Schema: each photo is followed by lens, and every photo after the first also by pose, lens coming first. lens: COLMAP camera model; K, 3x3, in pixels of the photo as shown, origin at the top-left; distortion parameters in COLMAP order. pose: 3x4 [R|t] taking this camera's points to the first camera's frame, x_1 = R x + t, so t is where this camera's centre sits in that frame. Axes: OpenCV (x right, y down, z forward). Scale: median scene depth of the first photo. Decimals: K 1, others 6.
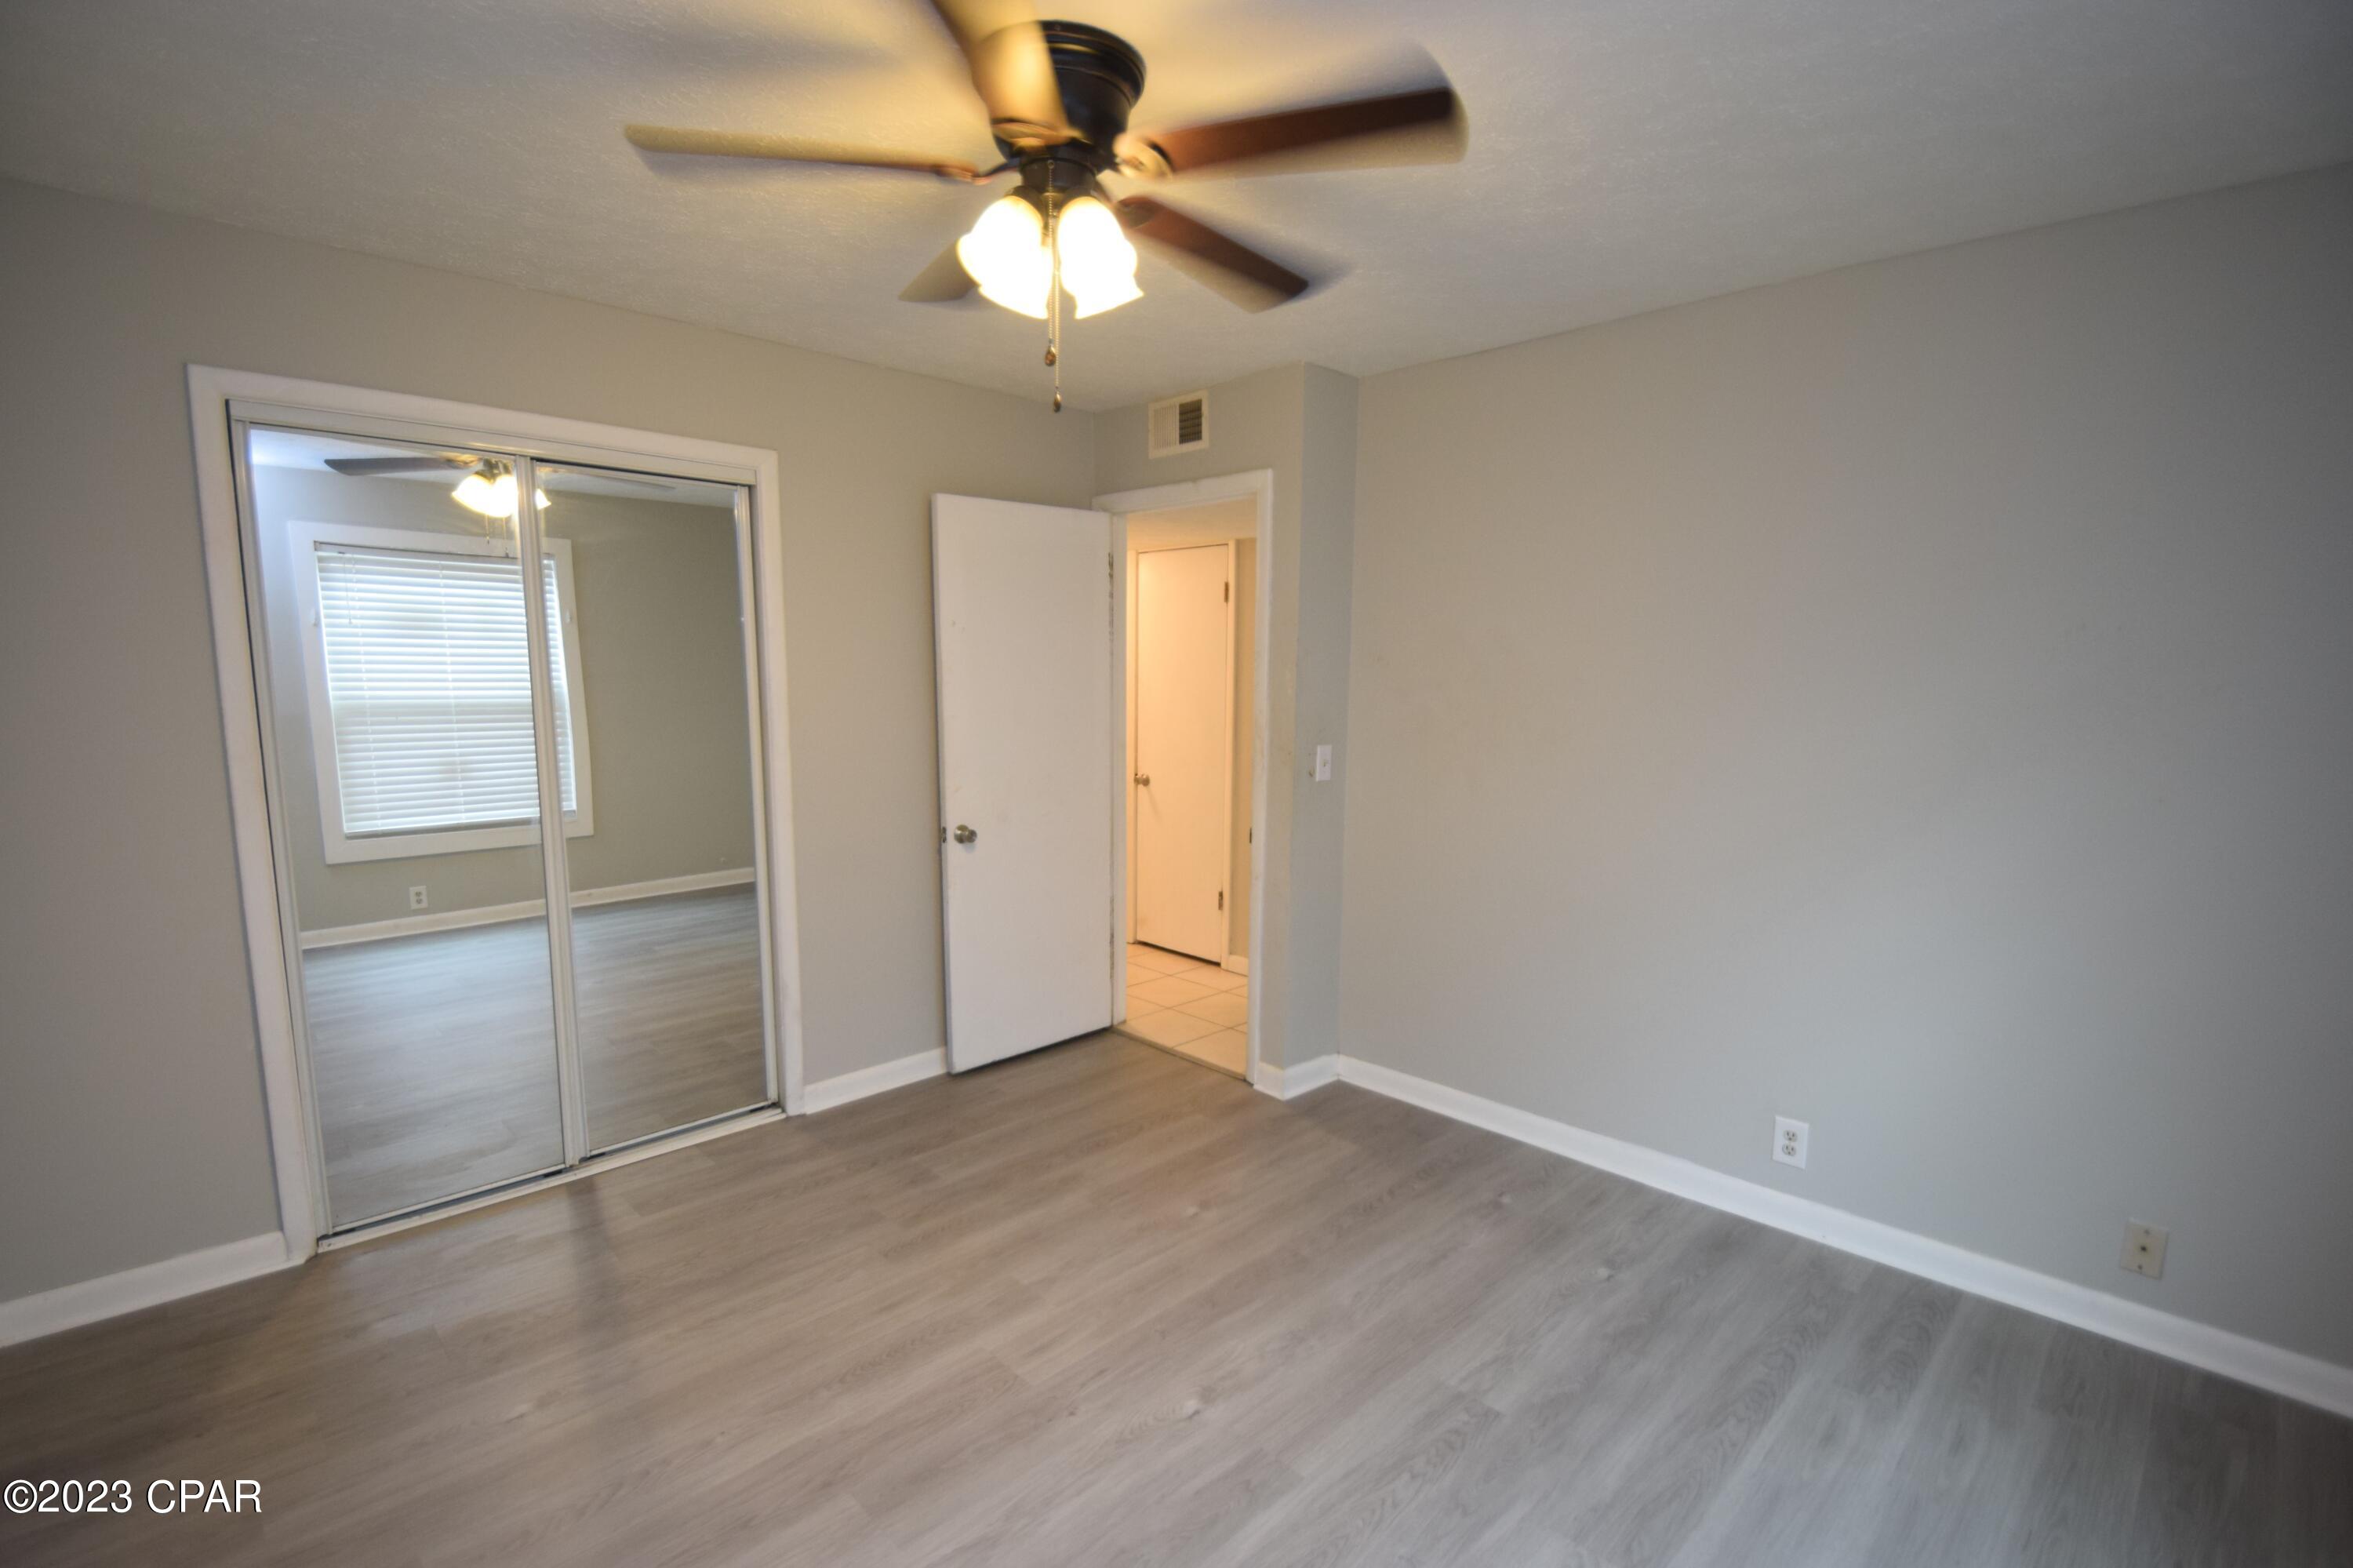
lens RADIAL K [[1064.7, 0, 1167.9], [0, 1064.7, 826.4], [0, 0, 1]] dist [-0.000878, 0.000073]
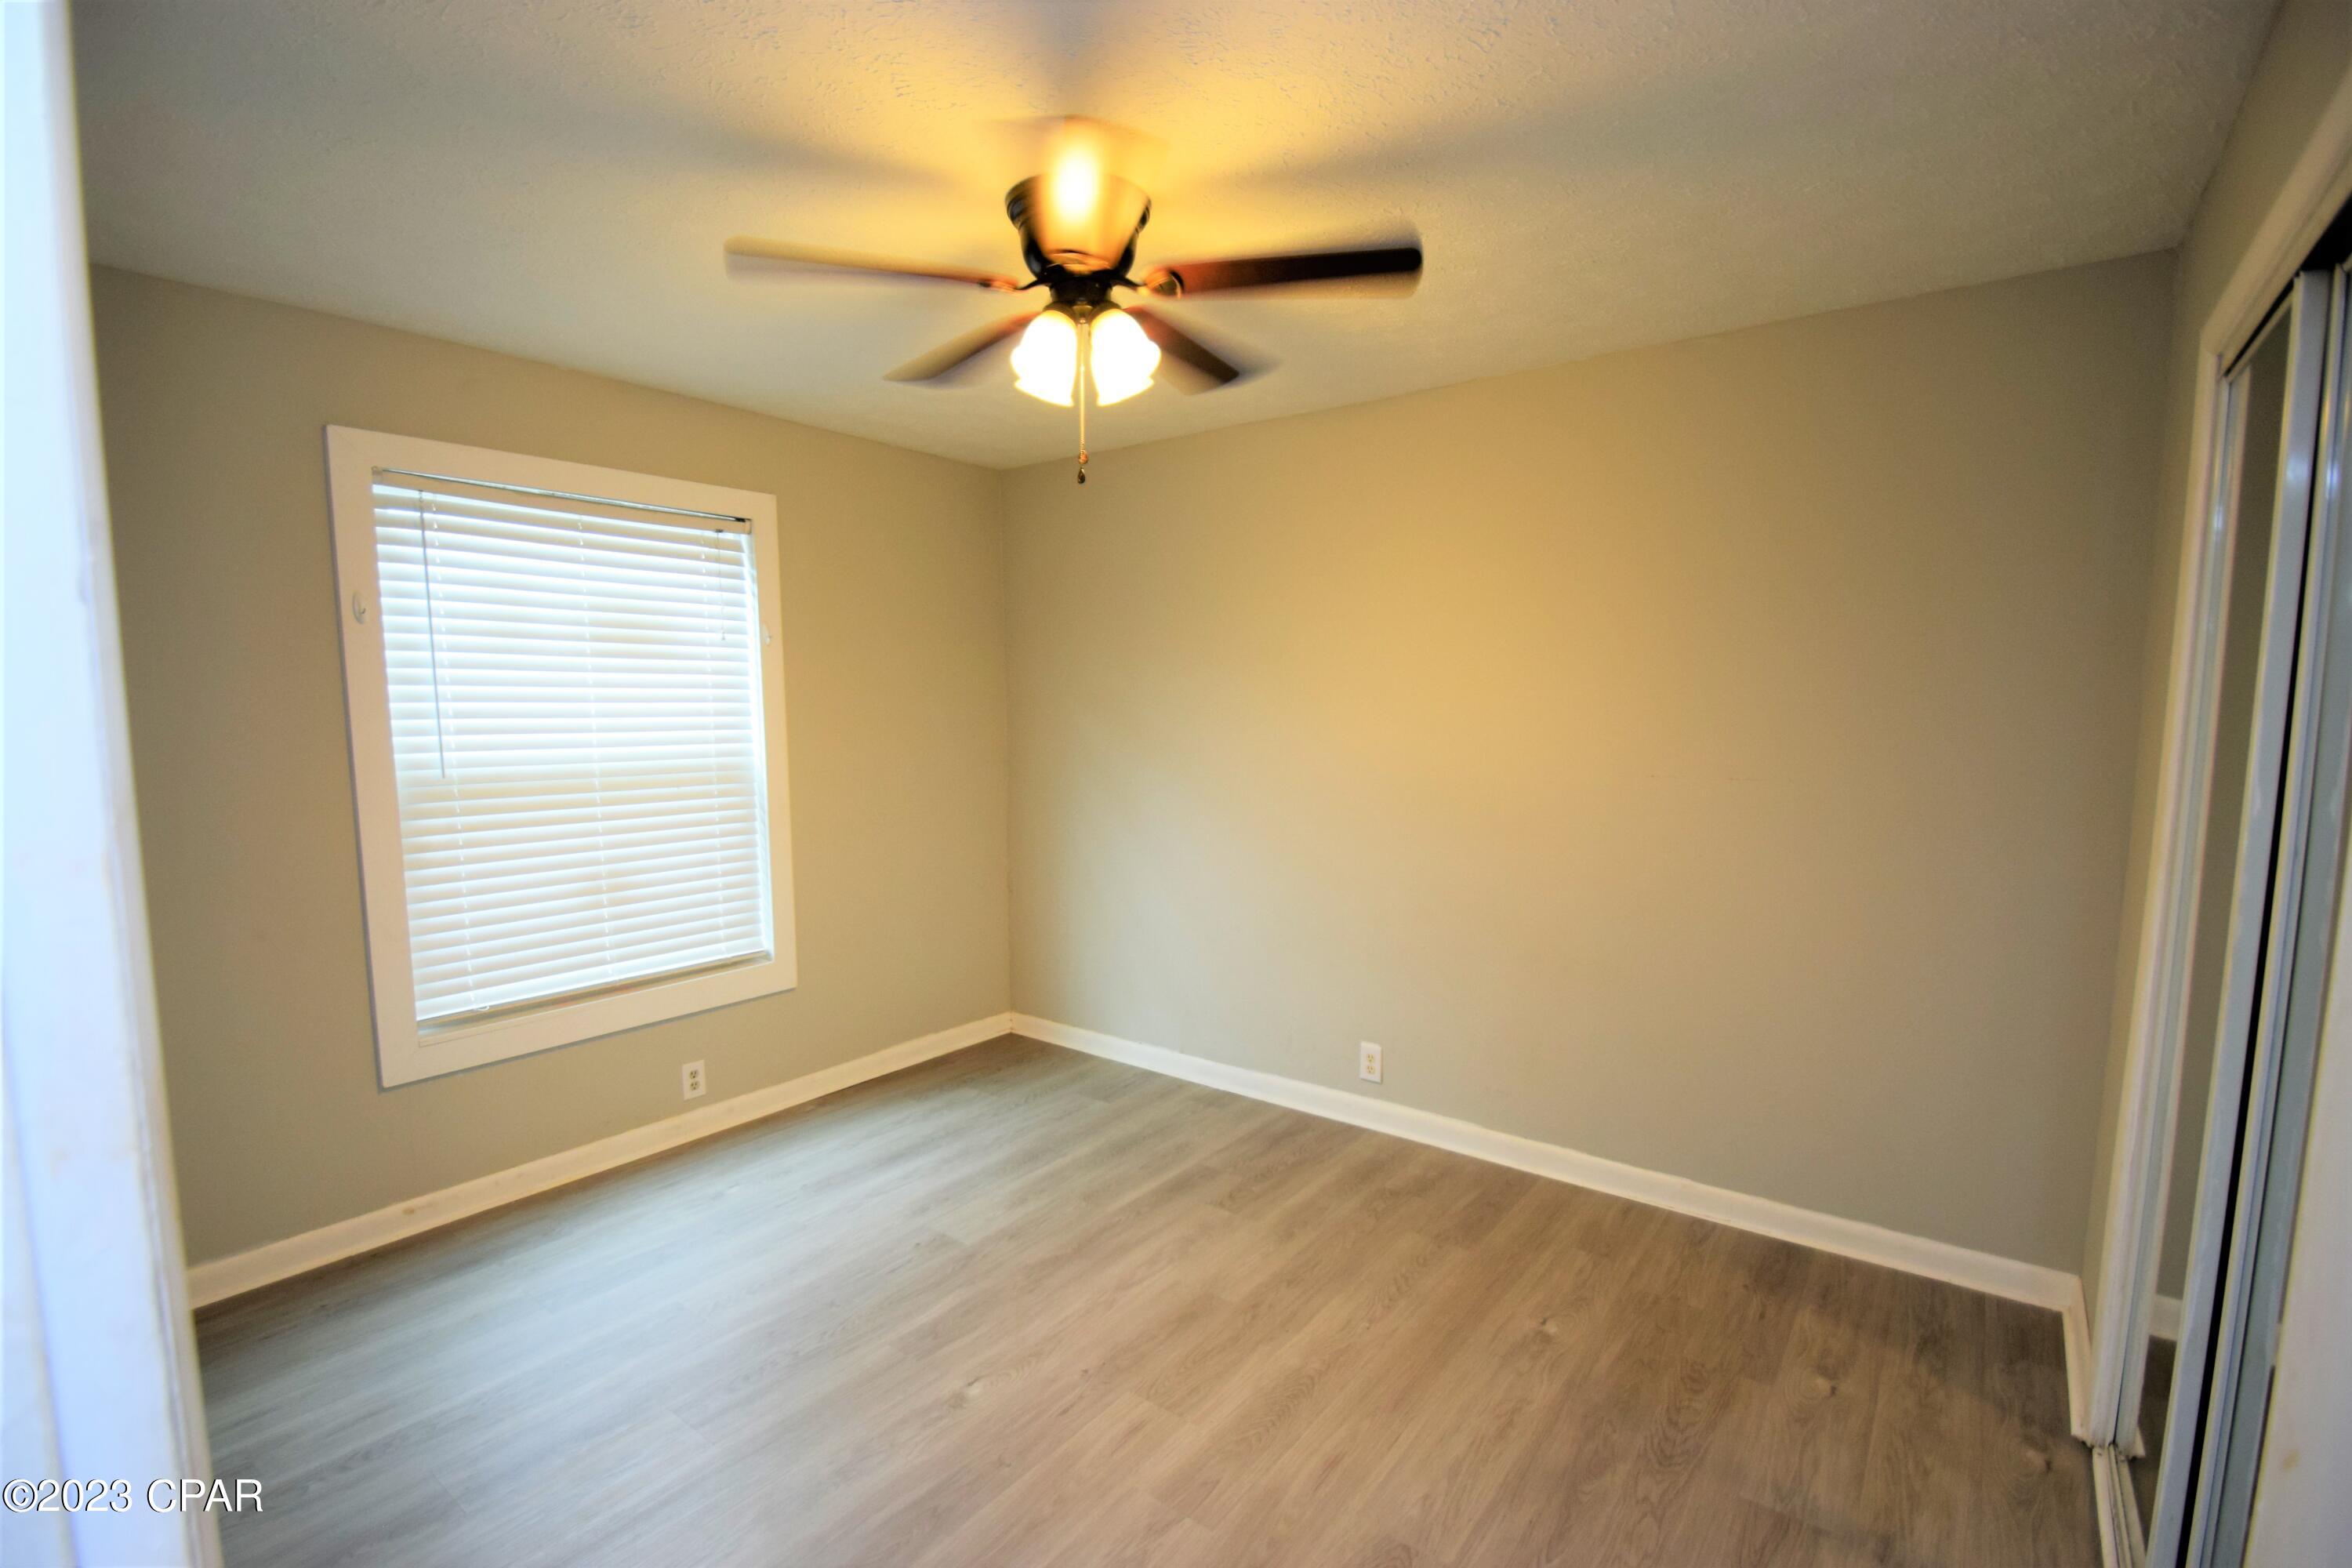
lens RADIAL K [[1064.2, 0, 1167.4], [0, 1064.2, 826.4], [0, 0, 1]] dist [-0.000878, 0.000073]
pose [[-0.990169, 0.009932, -0.139520, -0.025313], [-0.025660, 0.967649, 0.250993, -0.266280], [0.137499, 0.252105, -0.957881, 1.857644]]
